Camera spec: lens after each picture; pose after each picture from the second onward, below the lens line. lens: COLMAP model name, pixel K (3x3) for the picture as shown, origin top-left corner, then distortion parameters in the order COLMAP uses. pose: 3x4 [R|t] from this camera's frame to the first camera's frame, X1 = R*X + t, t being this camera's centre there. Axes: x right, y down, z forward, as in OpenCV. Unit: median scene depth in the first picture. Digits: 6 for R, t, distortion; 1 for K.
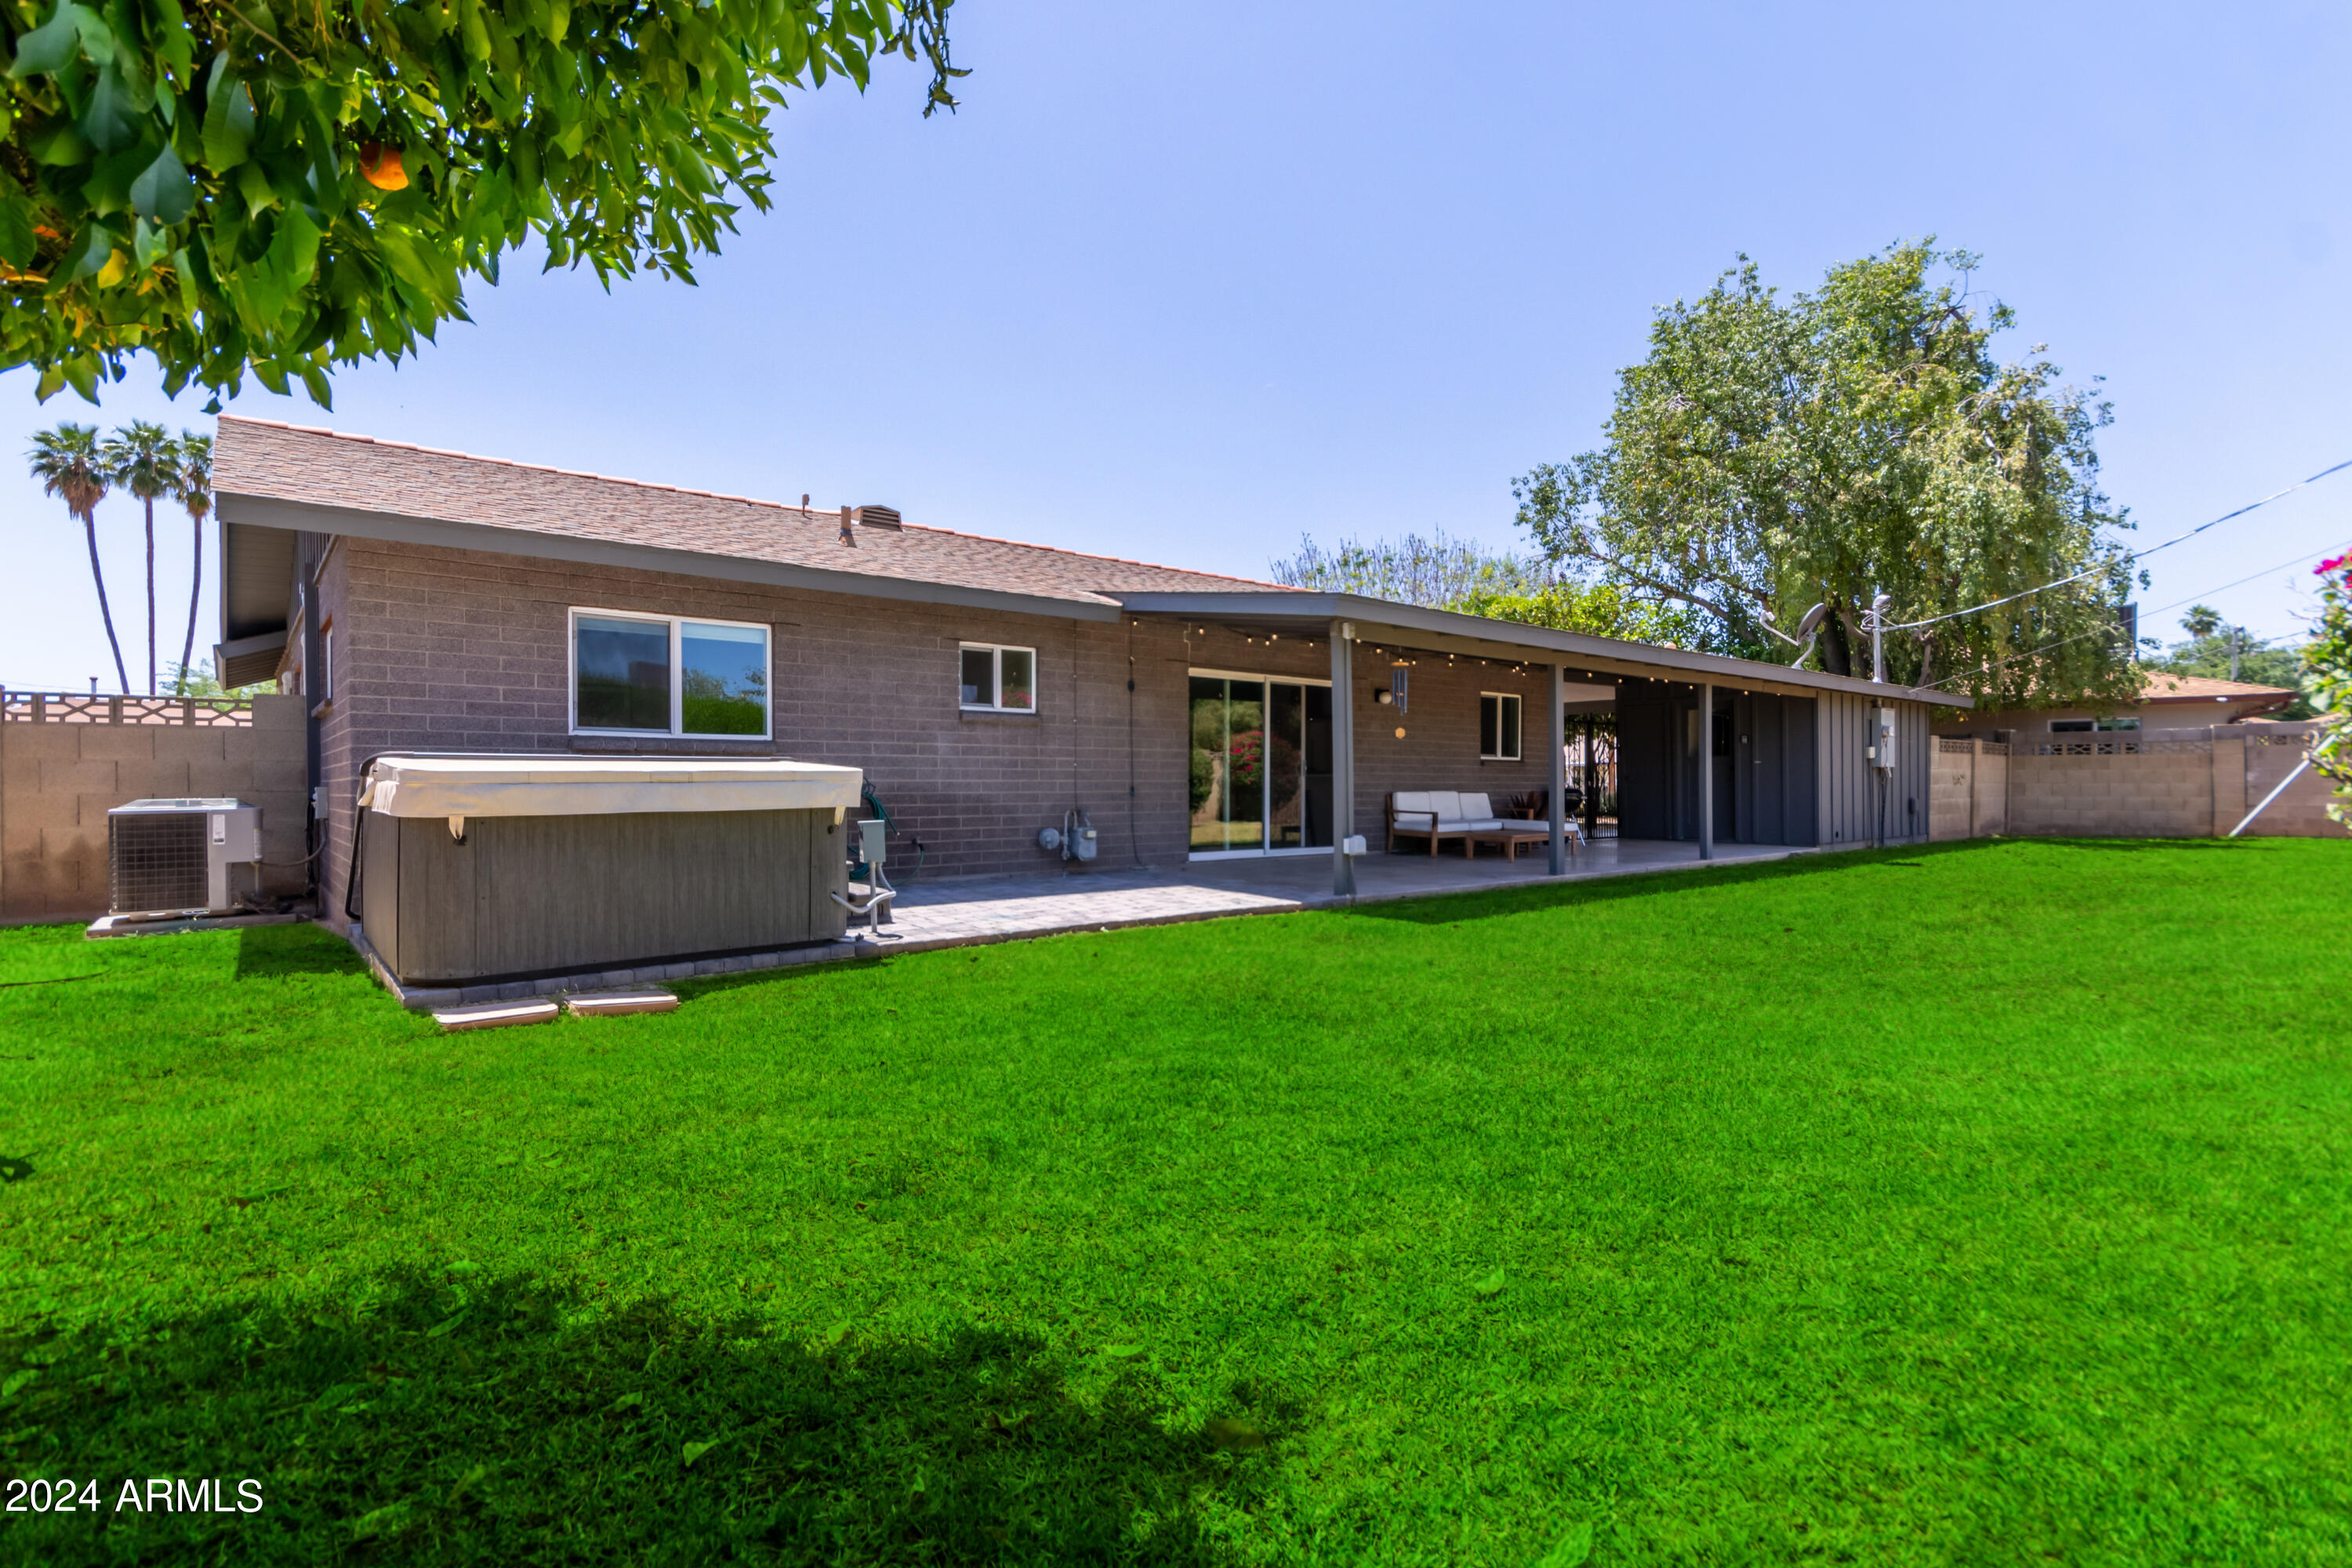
lens RADIAL K [[1085.8, 0, 1176.3], [0, 1085.8, 780.3], [0, 0, 1]] dist [0.002780, 0.001736]
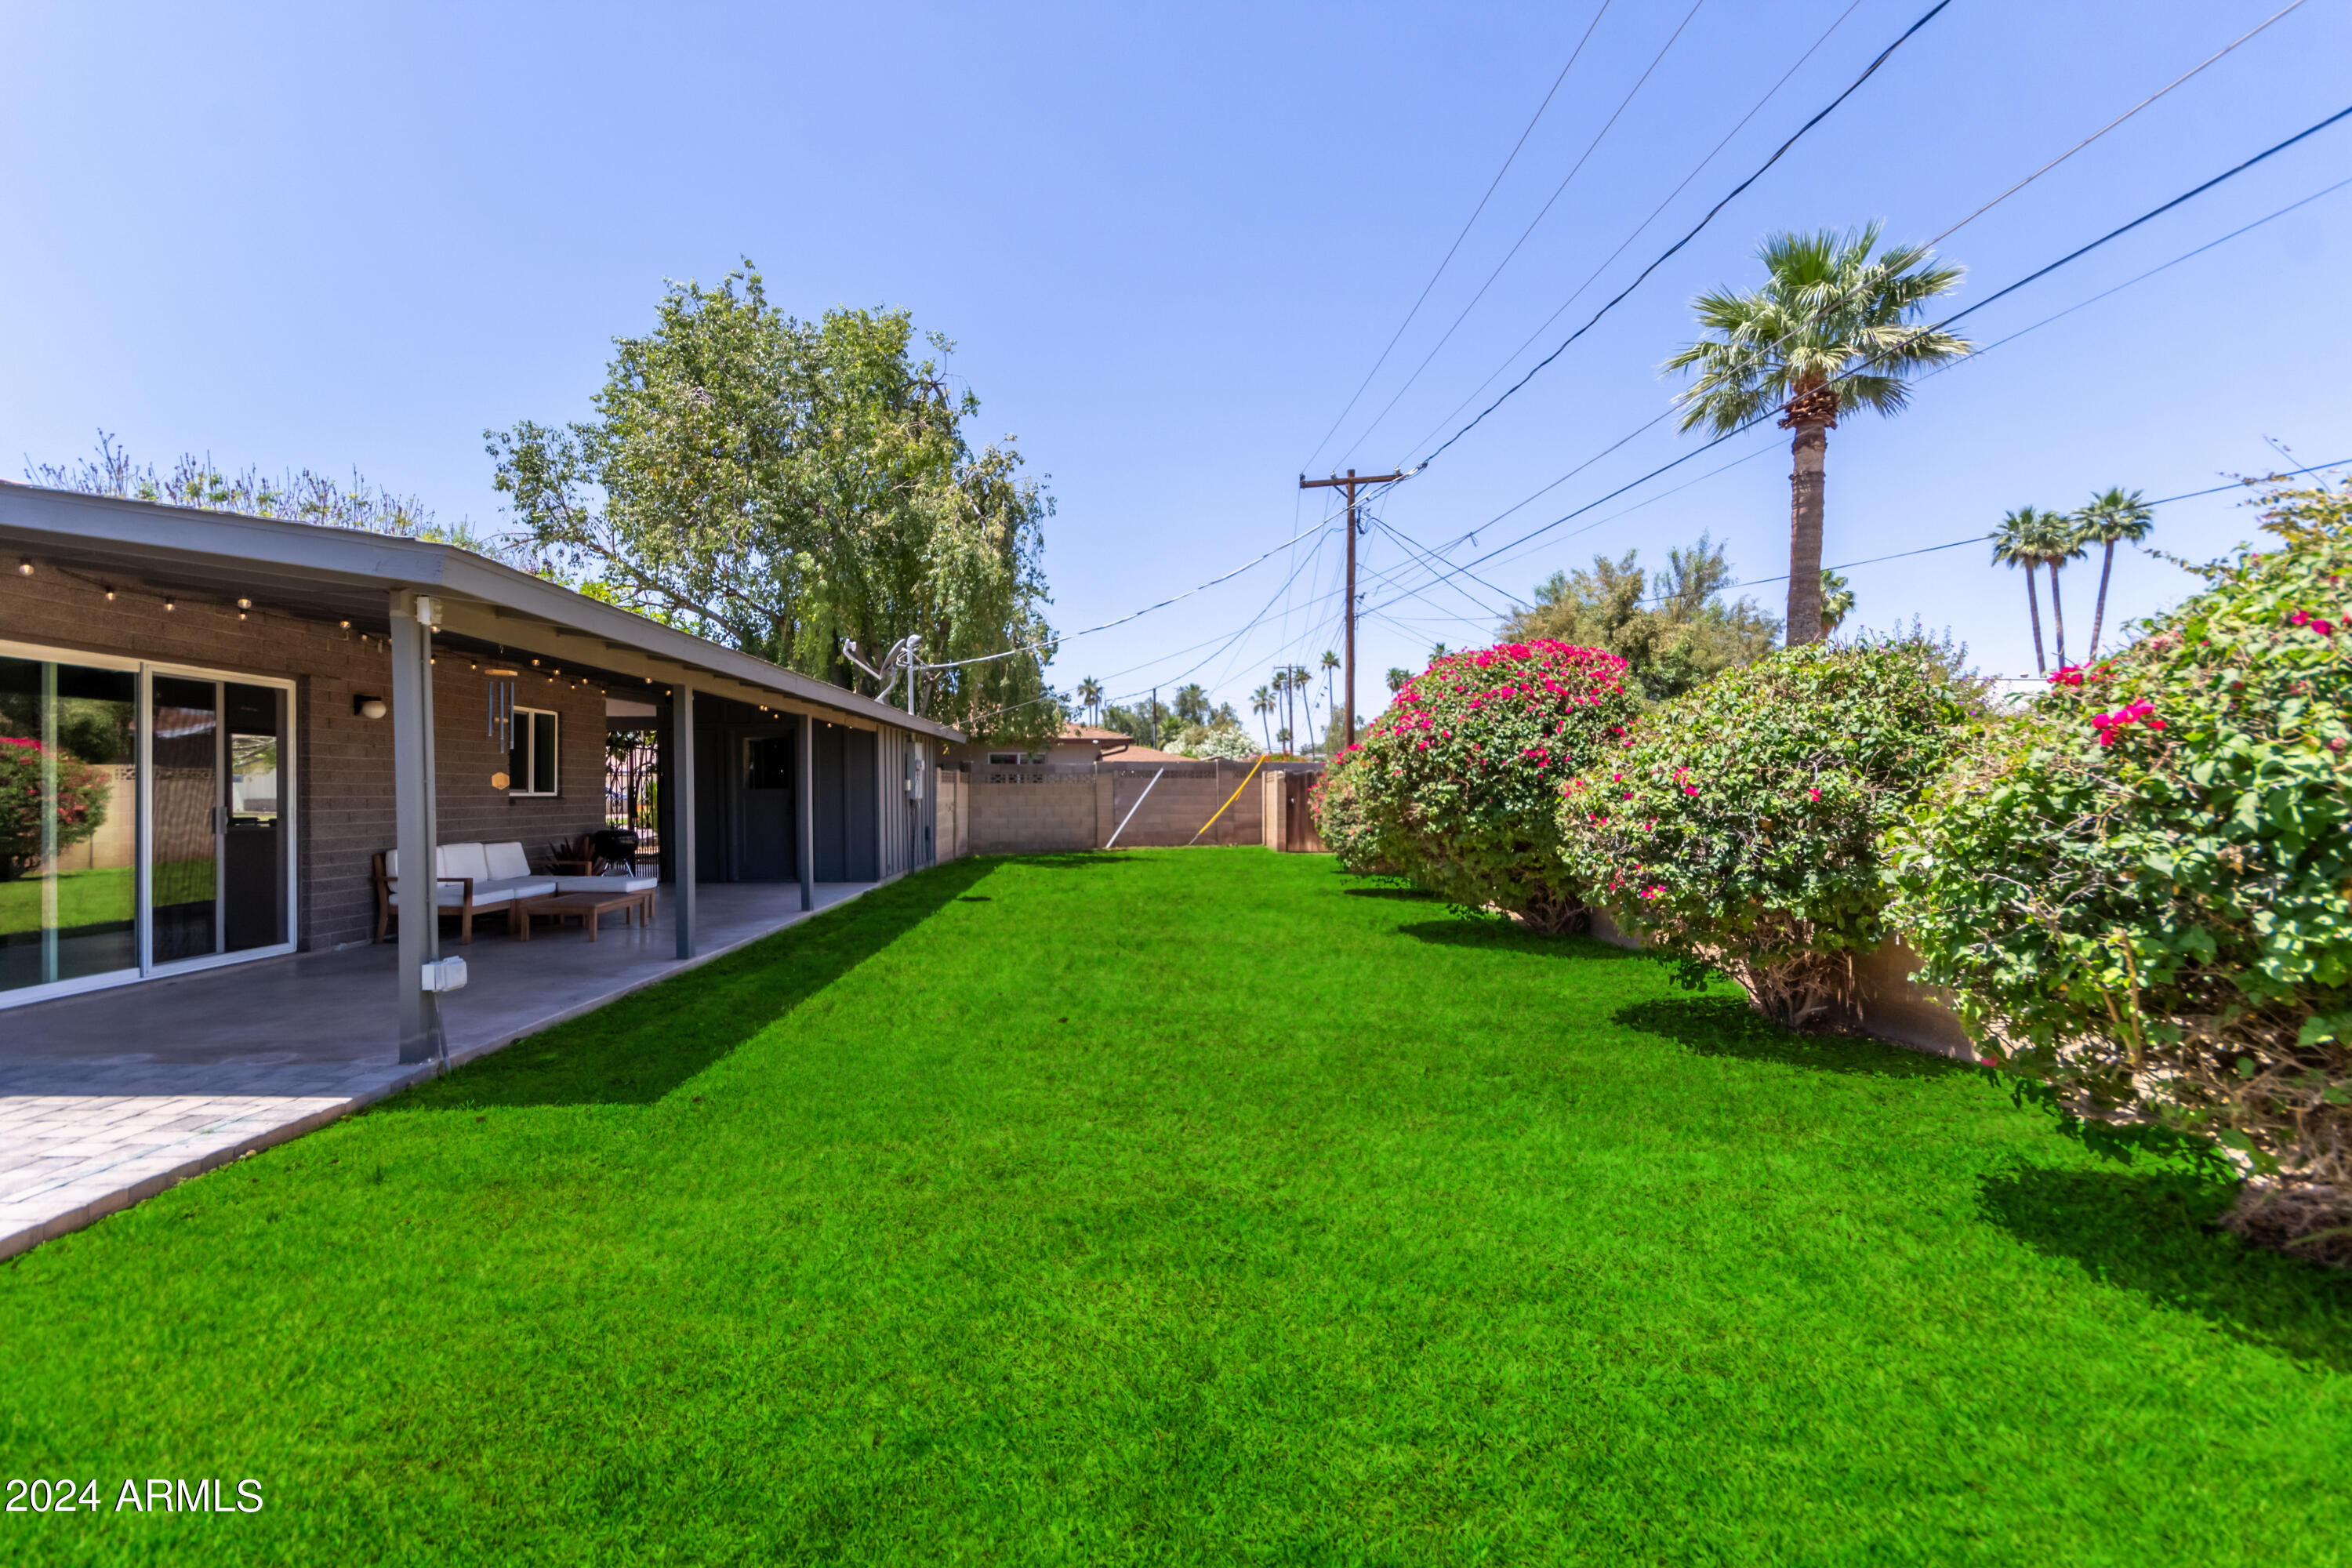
lens RADIAL K [[1085.8, 0, 1177.7], [0, 1085.8, 788.0], [0, 0, 1]] dist [0.002780, 0.001736]
pose [[0.597220, -0.000927, 0.802077, -0.032991], [0.002210, 0.999997, -0.000490, -0.018252], [-0.802074, 0.002065, 0.597221, 0.146504]]
